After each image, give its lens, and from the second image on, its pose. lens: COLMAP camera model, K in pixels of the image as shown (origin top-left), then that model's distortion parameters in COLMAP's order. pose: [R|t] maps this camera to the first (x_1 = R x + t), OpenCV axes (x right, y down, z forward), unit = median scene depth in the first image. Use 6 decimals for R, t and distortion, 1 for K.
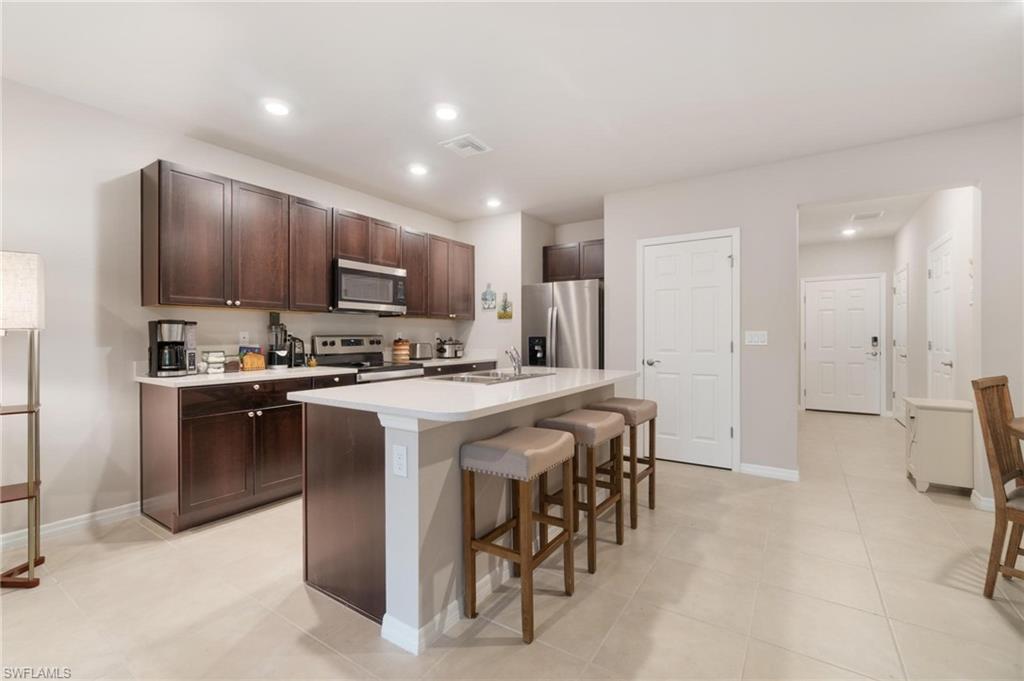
lens RADIAL K [[442.0, 0, 508.1], [0, 442.0, 335.8], [0, 0, 1]] dist [-0.001368, 0.000102]
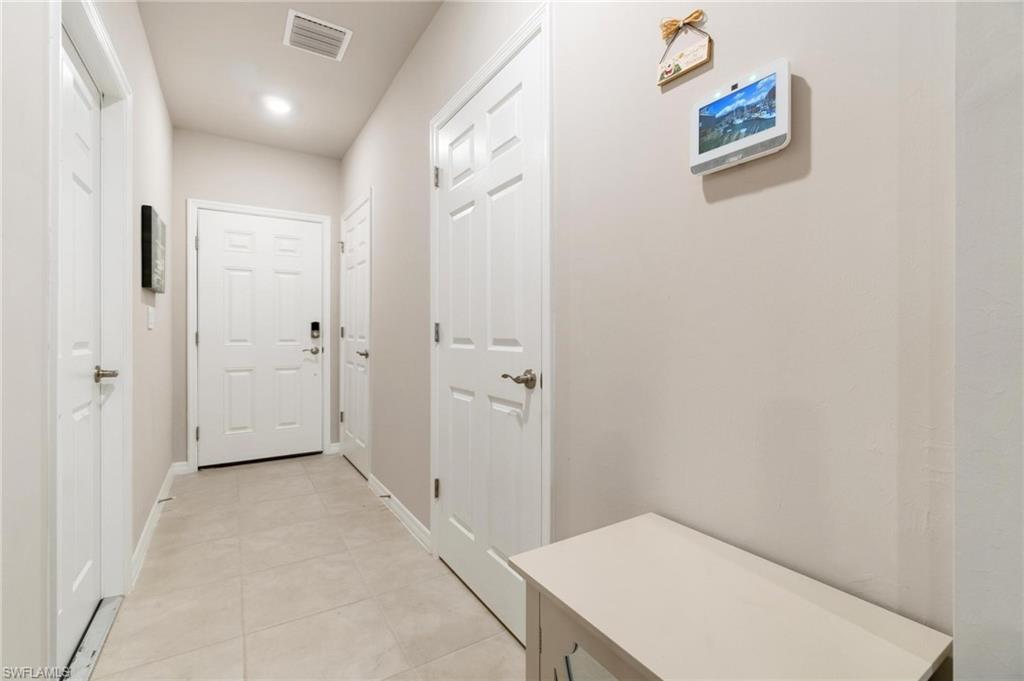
lens RADIAL K [[442.0, 0, 508.1], [0, 442.0, 335.8], [0, 0, 1]] dist [-0.001368, 0.000102]
pose [[0.411022, -0.004549, 0.911614, 0.615029], [-0.004845, 0.999963, 0.007174, 0.023658], [-0.911613, -0.007366, 0.410984, 0.807301]]
